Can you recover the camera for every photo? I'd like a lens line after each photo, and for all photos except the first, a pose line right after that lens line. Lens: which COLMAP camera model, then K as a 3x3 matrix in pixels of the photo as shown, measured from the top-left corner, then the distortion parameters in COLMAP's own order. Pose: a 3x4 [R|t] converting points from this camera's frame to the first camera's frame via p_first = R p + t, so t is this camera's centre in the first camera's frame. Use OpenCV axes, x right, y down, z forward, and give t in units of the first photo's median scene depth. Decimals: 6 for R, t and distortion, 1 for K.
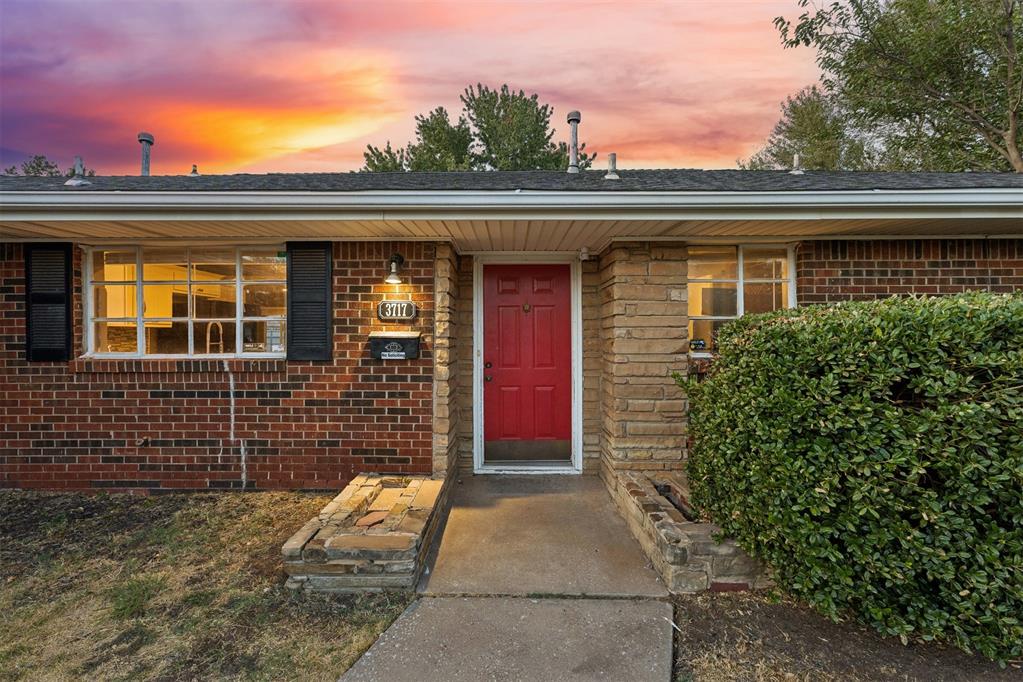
lens RADIAL K [[422.8, 0, 509.6], [0, 422.8, 325.7], [0, 0, 1]] dist [-0.000327, -0.000013]
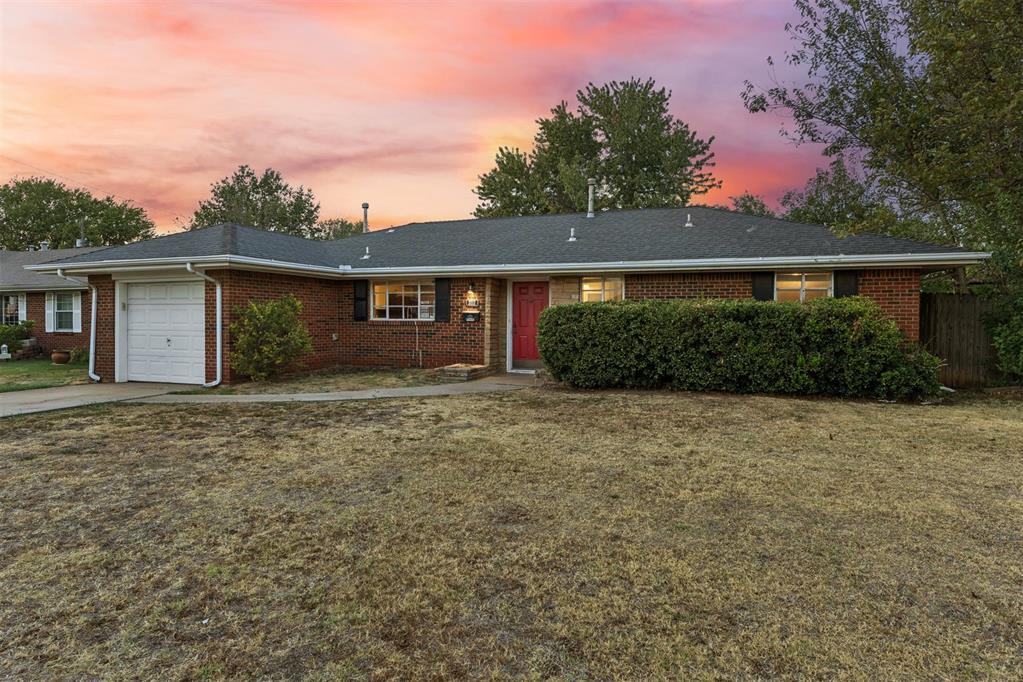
lens RADIAL K [[577.8, 0, 511.3], [0, 577.8, 308.2], [0, 0, 1]] dist [-0.003584, -0.000464]
pose [[0.943932, 0.000746, -0.330140, 1.143716], [-0.002982, 0.999976, -0.006266, 0.018821], [0.330127, 0.006899, 0.943911, -2.306823]]
